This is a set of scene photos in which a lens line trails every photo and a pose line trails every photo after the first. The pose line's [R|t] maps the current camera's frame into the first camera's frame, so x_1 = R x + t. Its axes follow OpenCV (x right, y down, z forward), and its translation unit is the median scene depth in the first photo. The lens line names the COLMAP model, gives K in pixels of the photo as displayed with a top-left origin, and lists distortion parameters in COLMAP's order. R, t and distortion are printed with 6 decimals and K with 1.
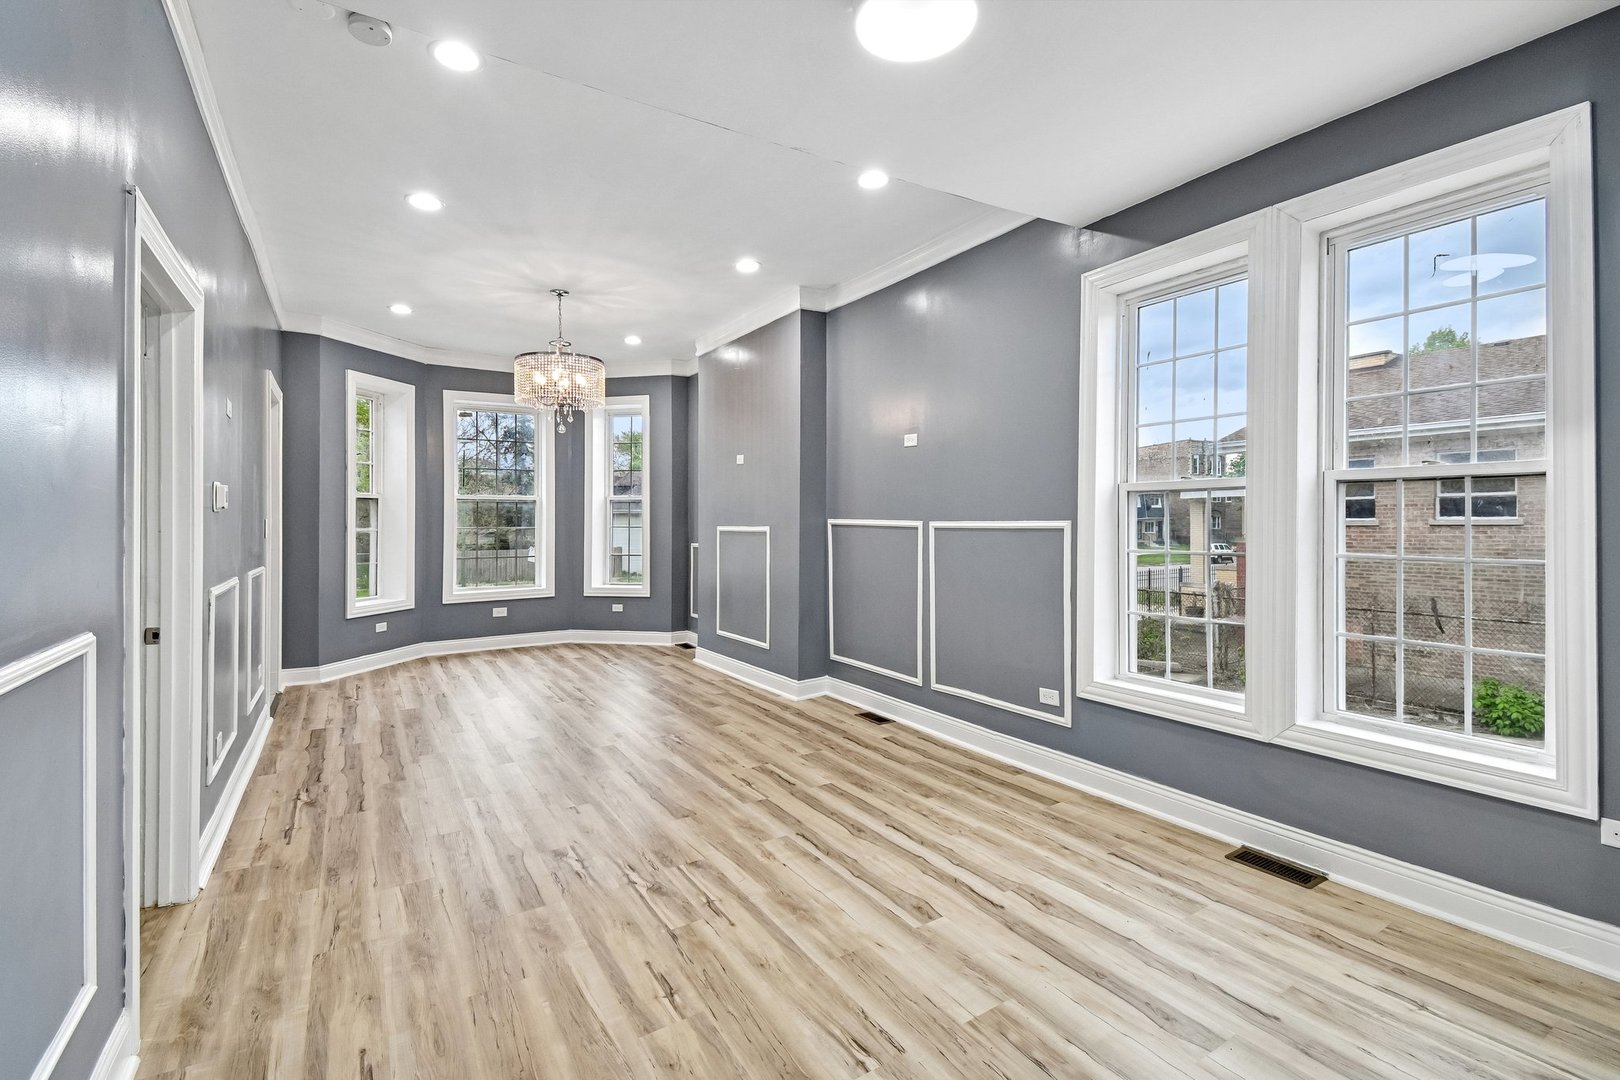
lens RADIAL K [[734.1, 0, 810.9], [0, 734.1, 529.9], [0, 0, 1]] dist [0.022666, -0.014997]
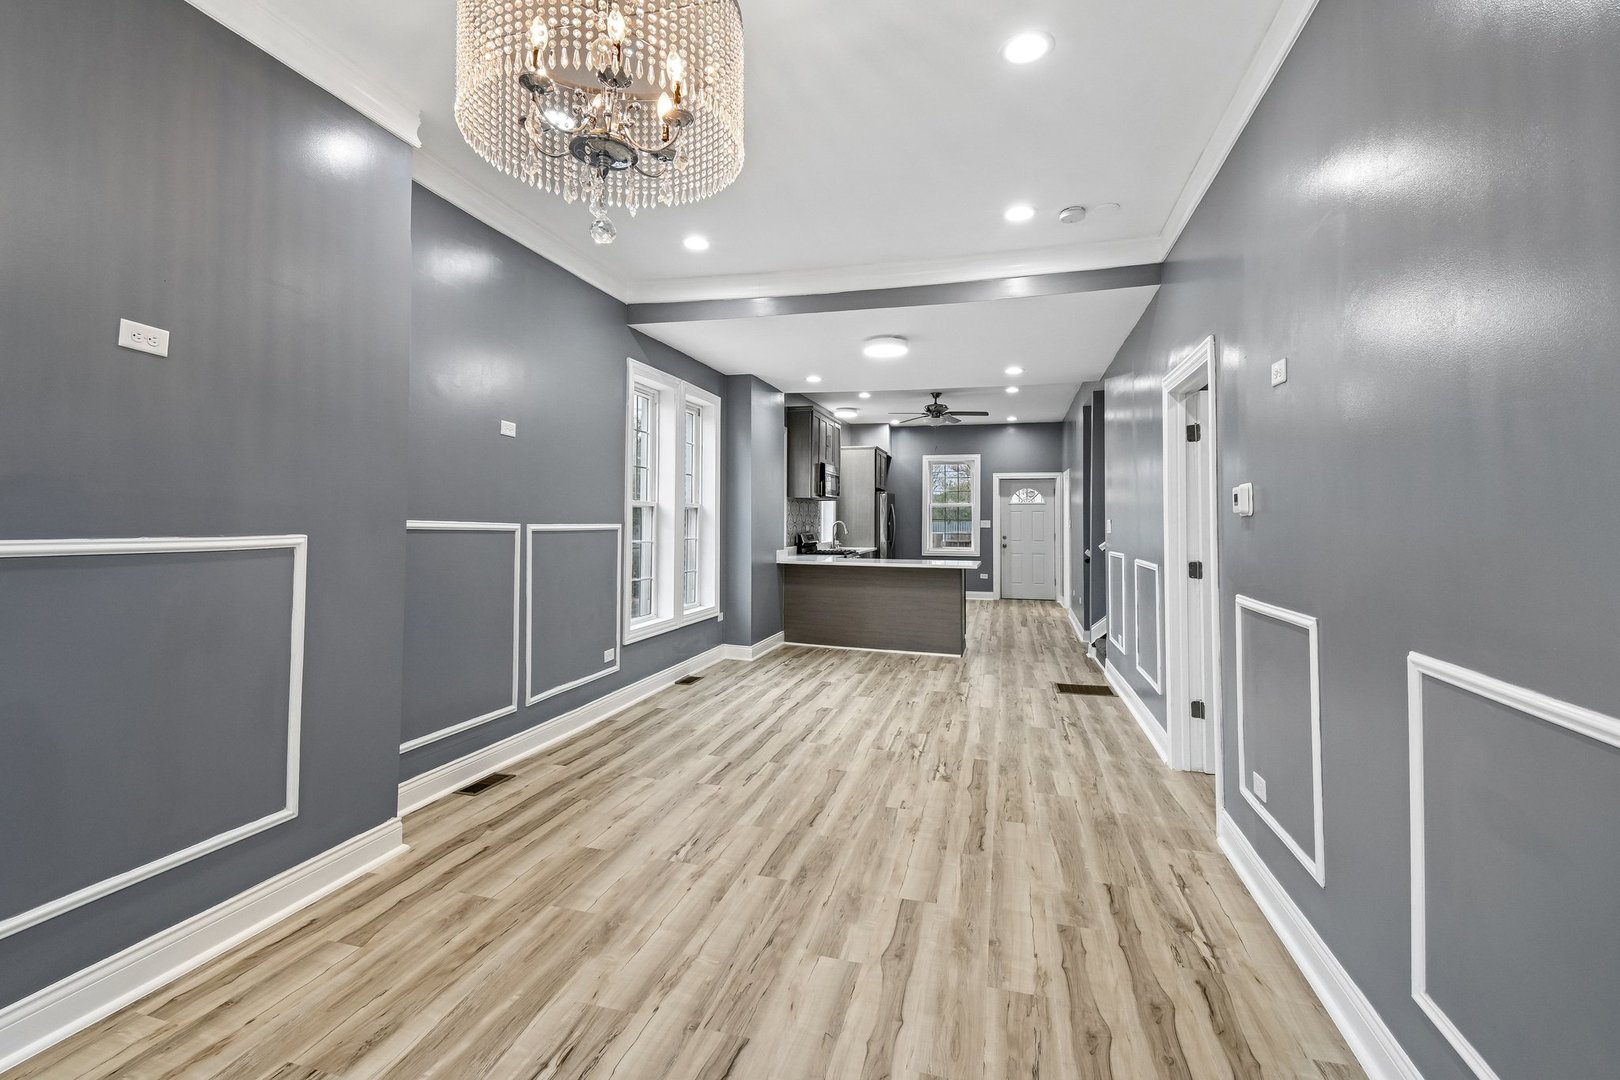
lens RADIAL K [[734.1, 0, 808.2], [0, 734.1, 526.2], [0, 0, 1]] dist [0.022666, -0.014997]
pose [[-0.684230, -0.001490, 0.729265, -0.886669], [0.008941, 0.999906, 0.010431, -0.018154], [-0.729212, 0.013658, -0.684152, 1.627406]]
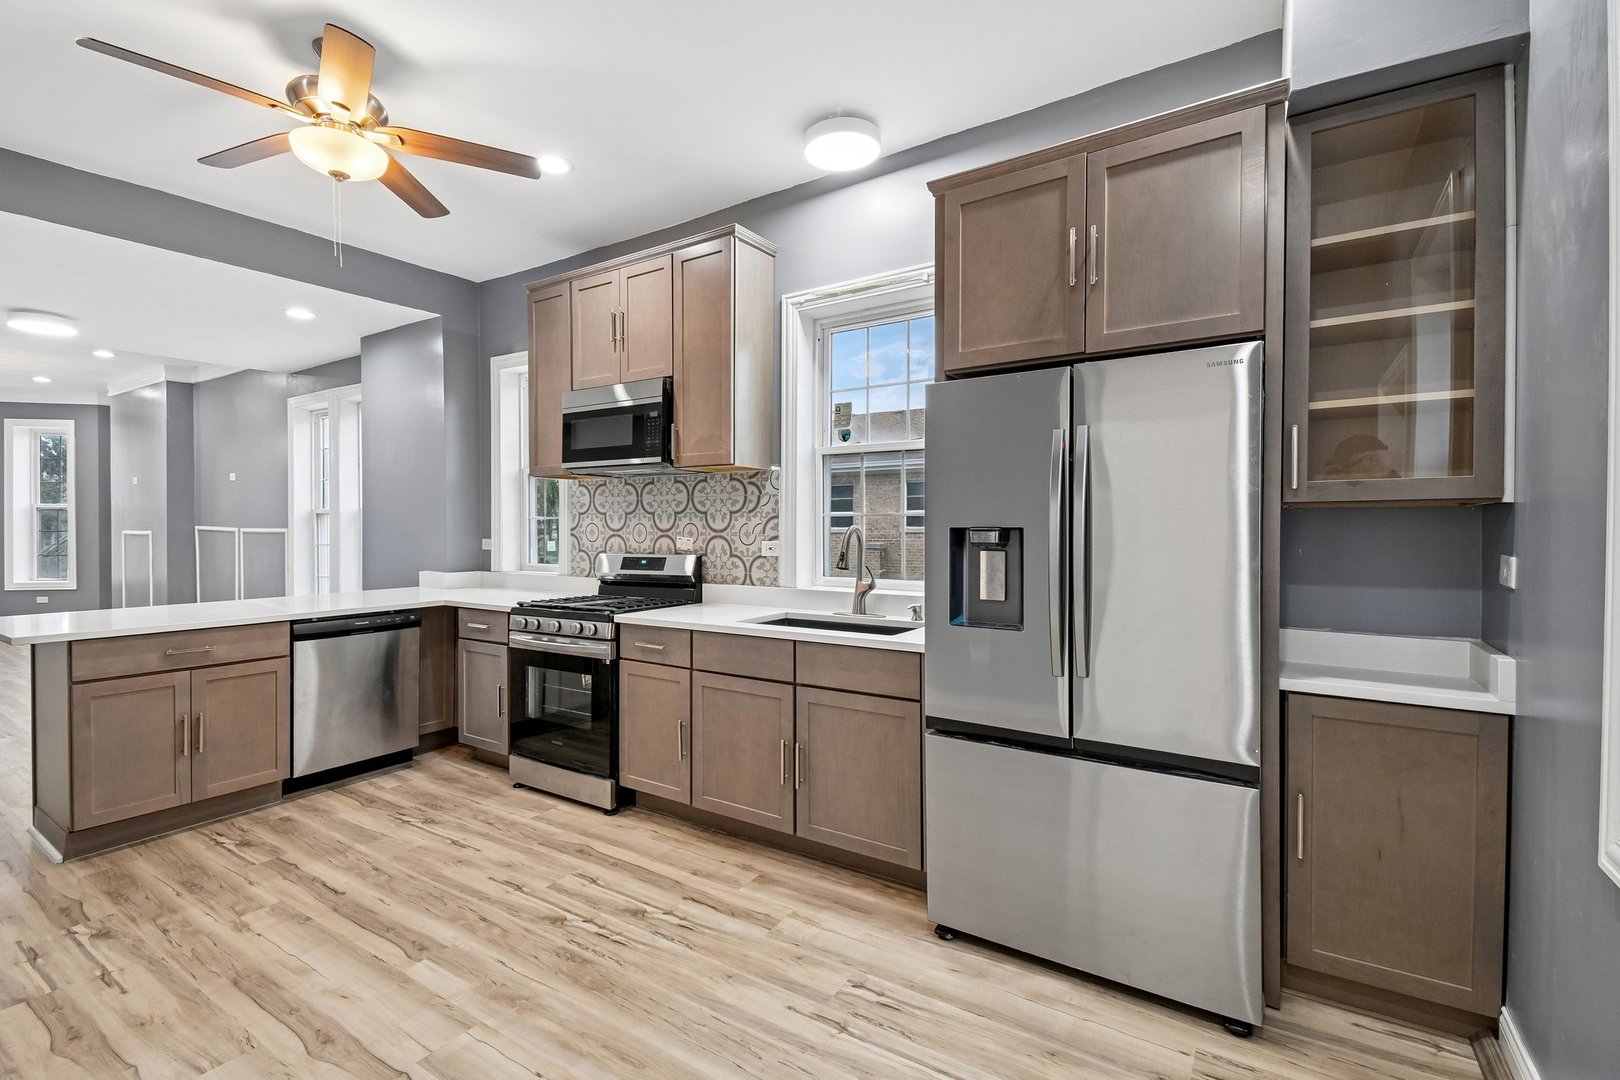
lens RADIAL K [[734.1, 0, 812.6], [0, 734.1, 531.9], [0, 0, 1]] dist [0.022666, -0.014997]
pose [[0.905336, 0.006329, 0.424649, 0.722928], [-0.003640, 0.999968, -0.007142, 0.005045], [-0.424681, 0.004920, 0.905330, -1.198751]]
